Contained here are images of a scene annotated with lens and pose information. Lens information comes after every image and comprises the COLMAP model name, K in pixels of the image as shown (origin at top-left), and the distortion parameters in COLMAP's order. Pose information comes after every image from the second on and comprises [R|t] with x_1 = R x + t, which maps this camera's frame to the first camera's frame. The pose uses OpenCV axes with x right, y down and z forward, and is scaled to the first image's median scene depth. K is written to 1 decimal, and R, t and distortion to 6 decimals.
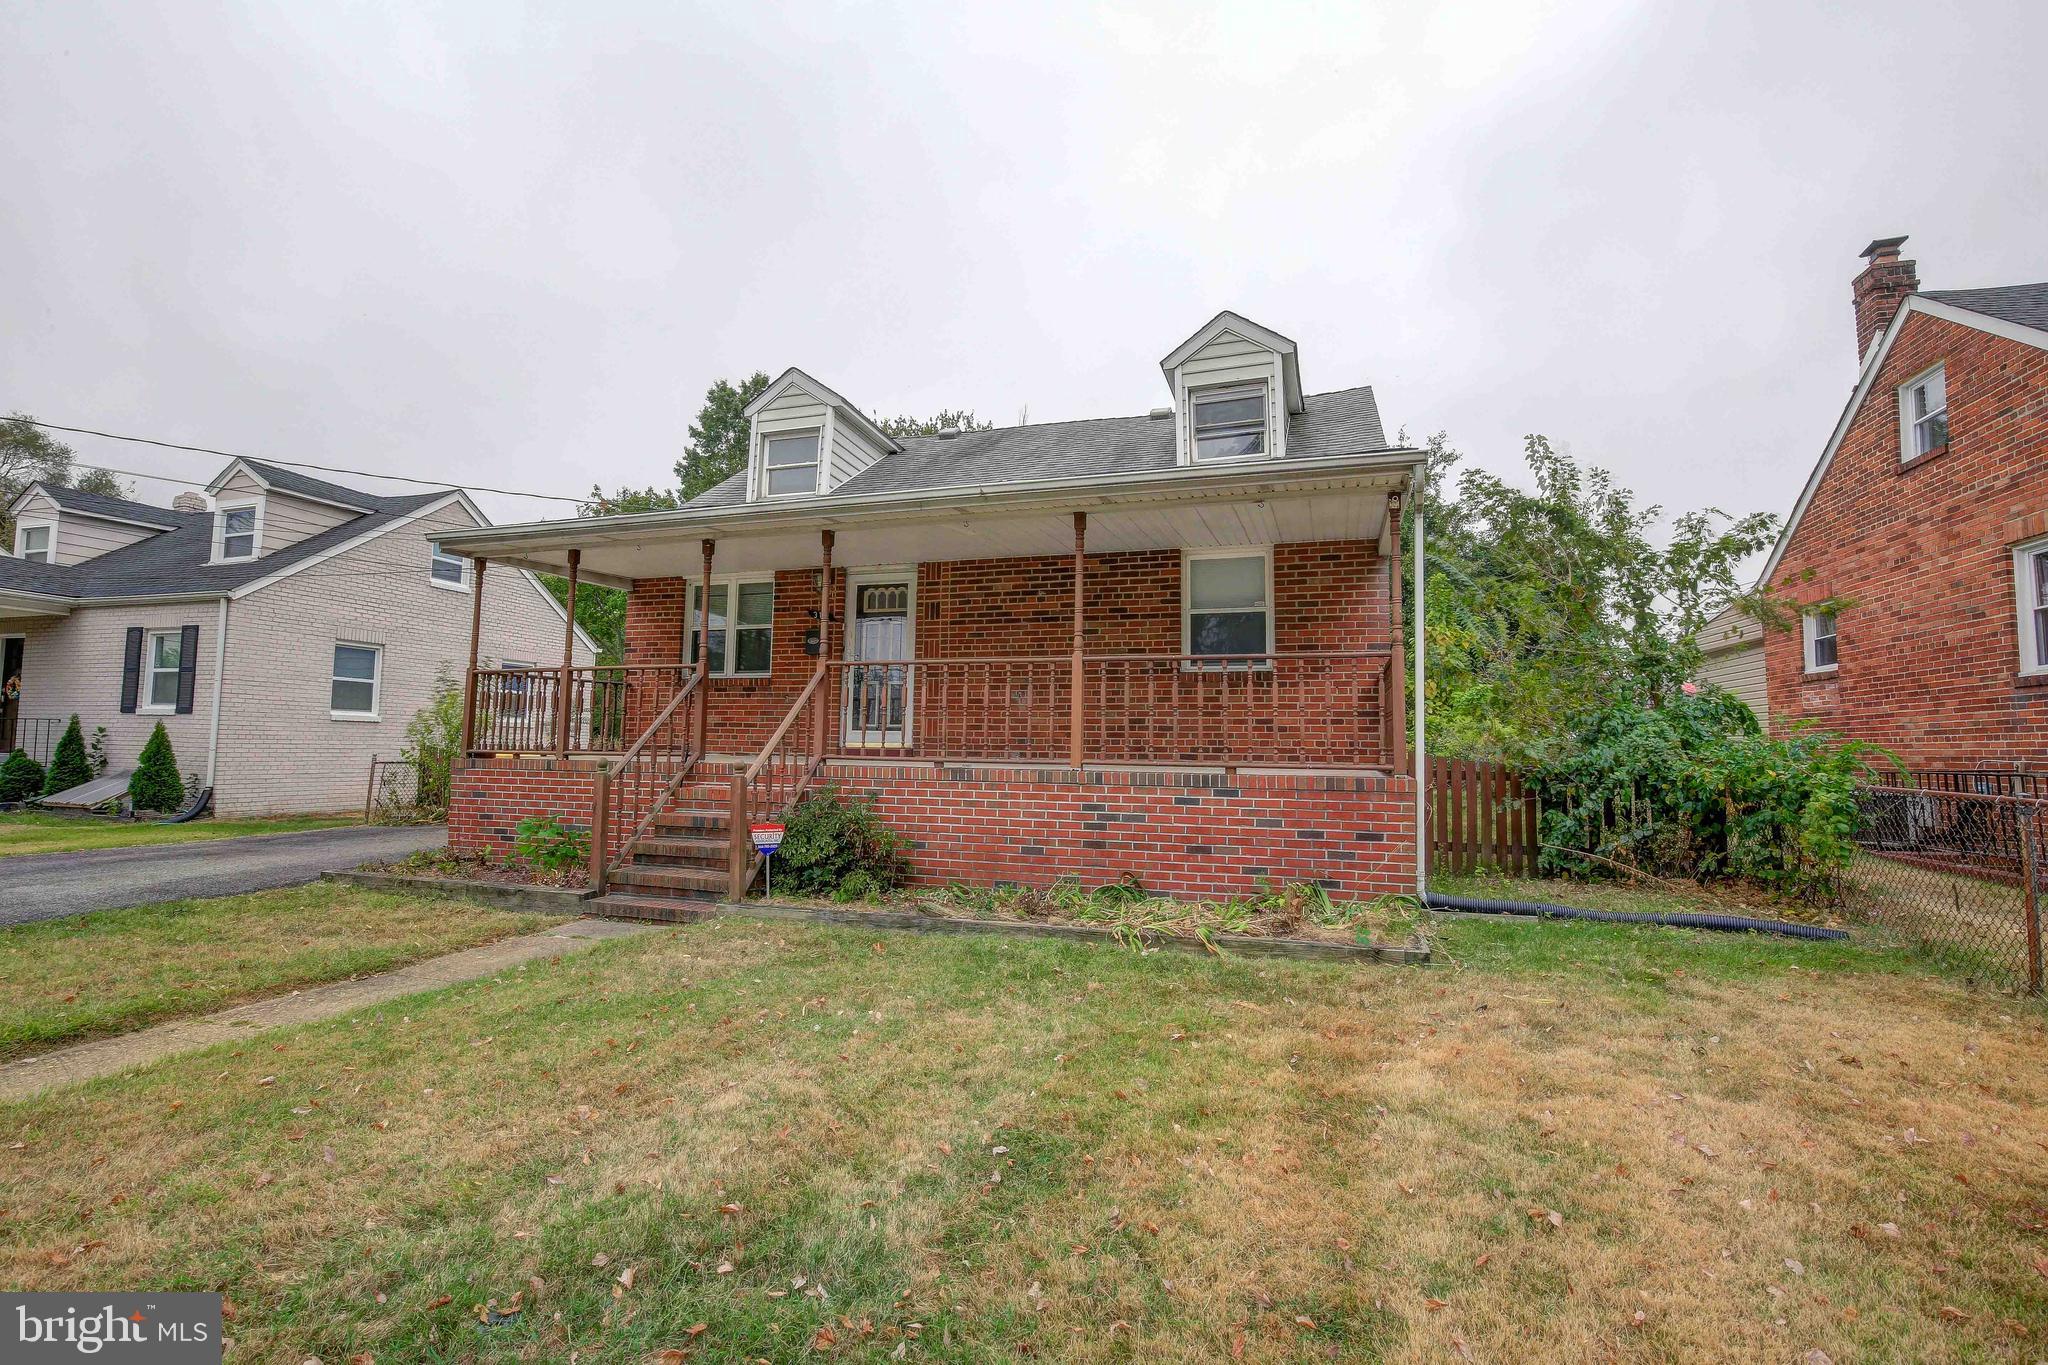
lens RADIAL K [[935.0, 0, 1021.8], [0, 935.0, 681.0], [0, 0, 1]] dist [-0.027477, 0.002654]
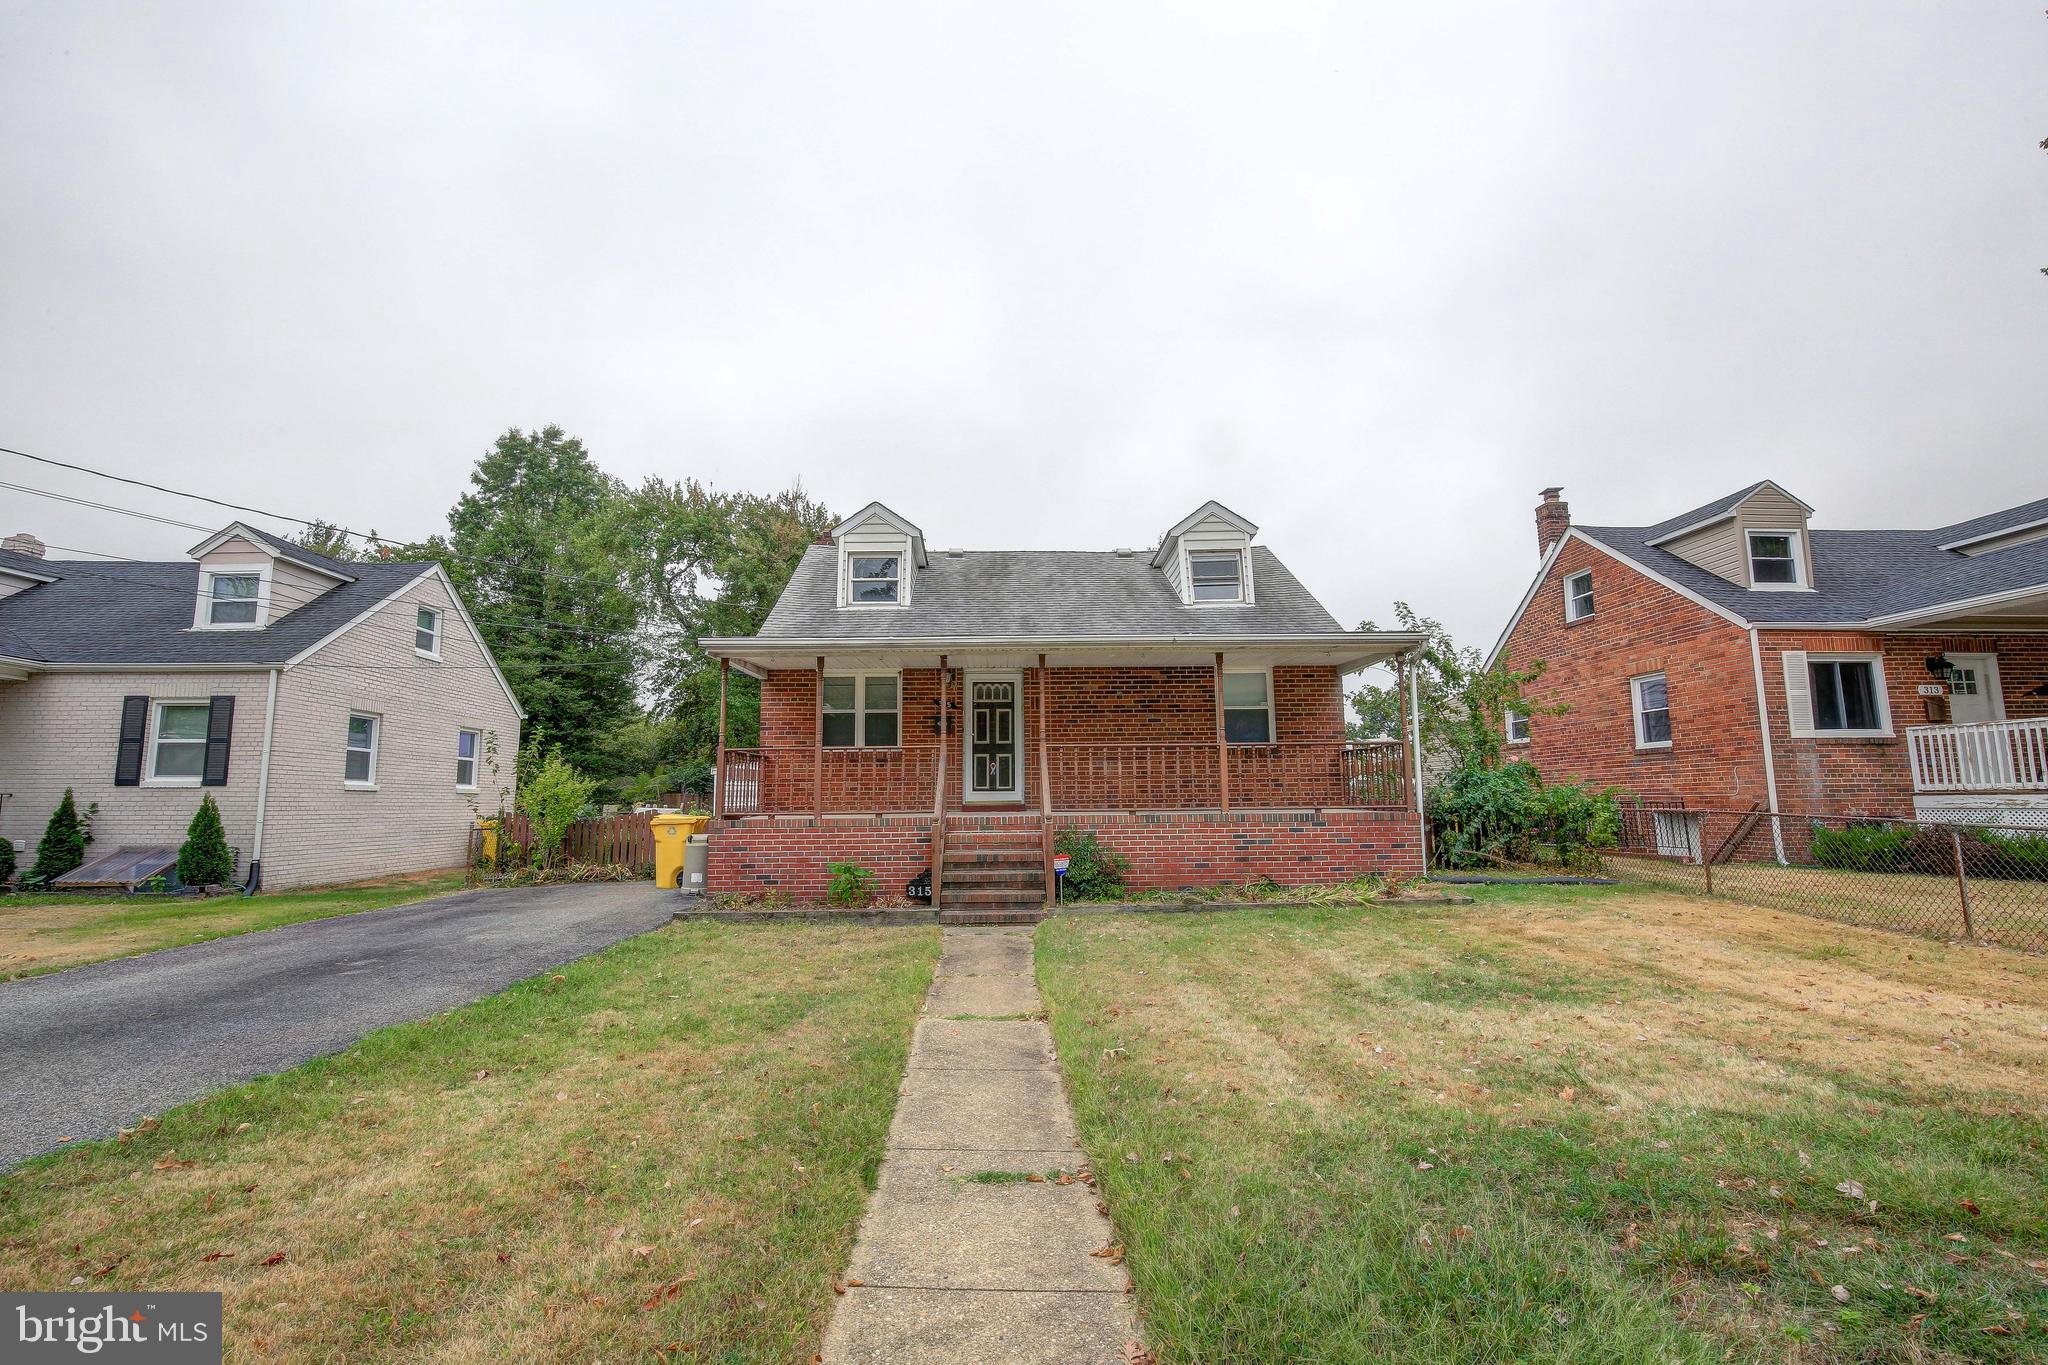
lens RADIAL K [[935.0, 0, 1022.7], [0, 935.0, 682.8], [0, 0, 1]] dist [-0.027477, 0.002654]
pose [[0.942866, 0.019479, 0.332602, -0.615155], [-0.001103, 0.998466, -0.055349, -0.030575], [-0.333170, 0.051820, 0.941442, -0.309651]]
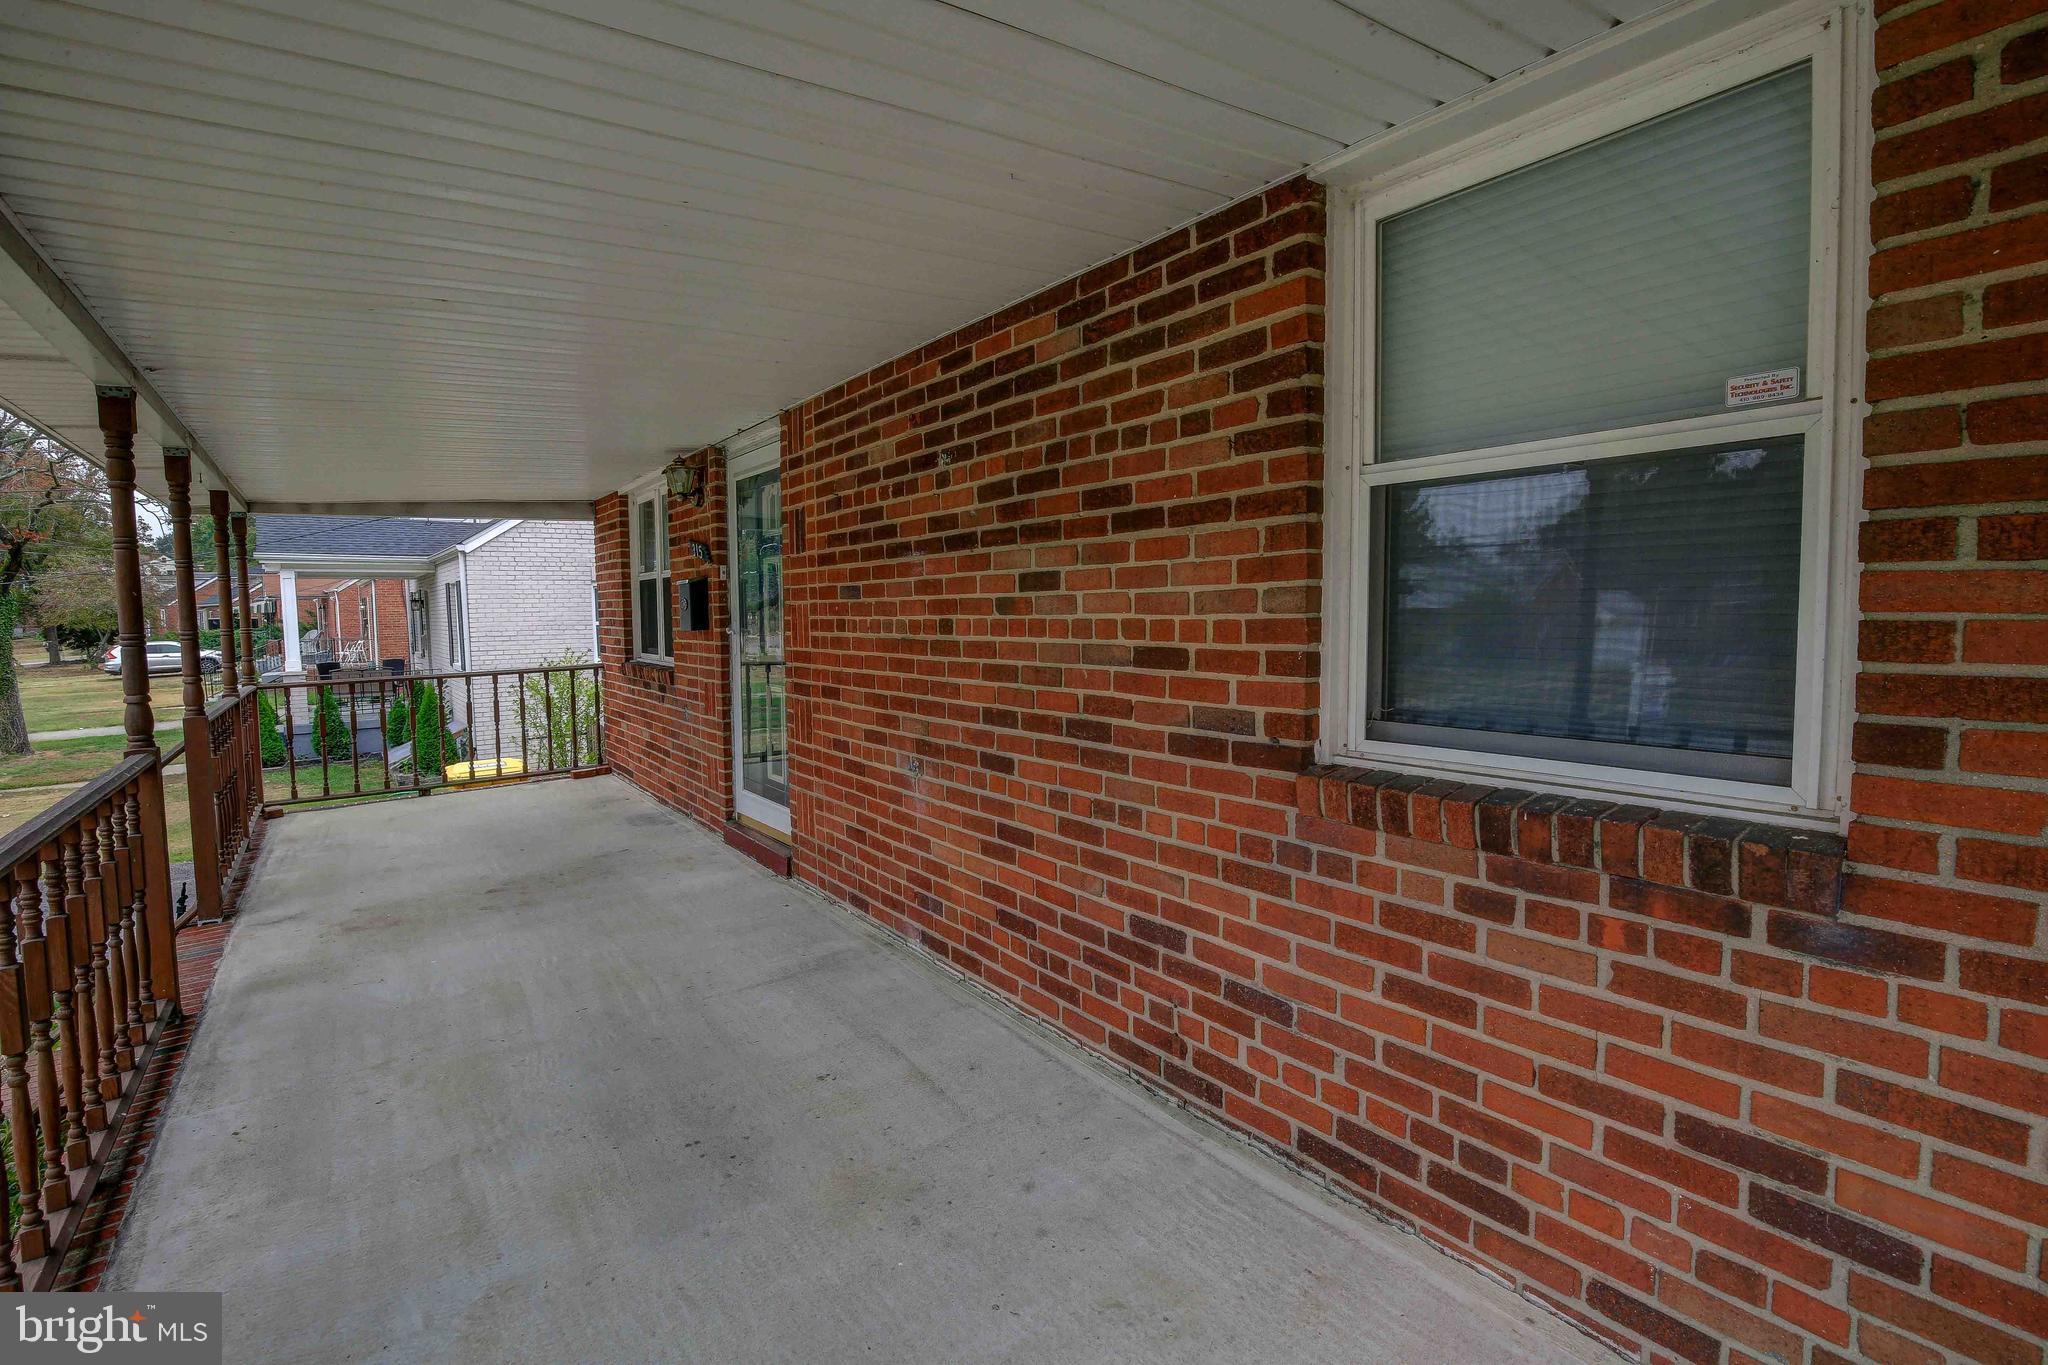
lens RADIAL K [[935.0, 0, 1028.2], [0, 935.0, 681.3], [0, 0, 1]] dist [-0.027477, 0.002654]
pose [[0.815969, 0.022454, -0.577659, 0.237050], [0.061100, 0.990299, 0.124800, -0.059037], [0.574857, -0.137128, 0.806682, 0.776070]]
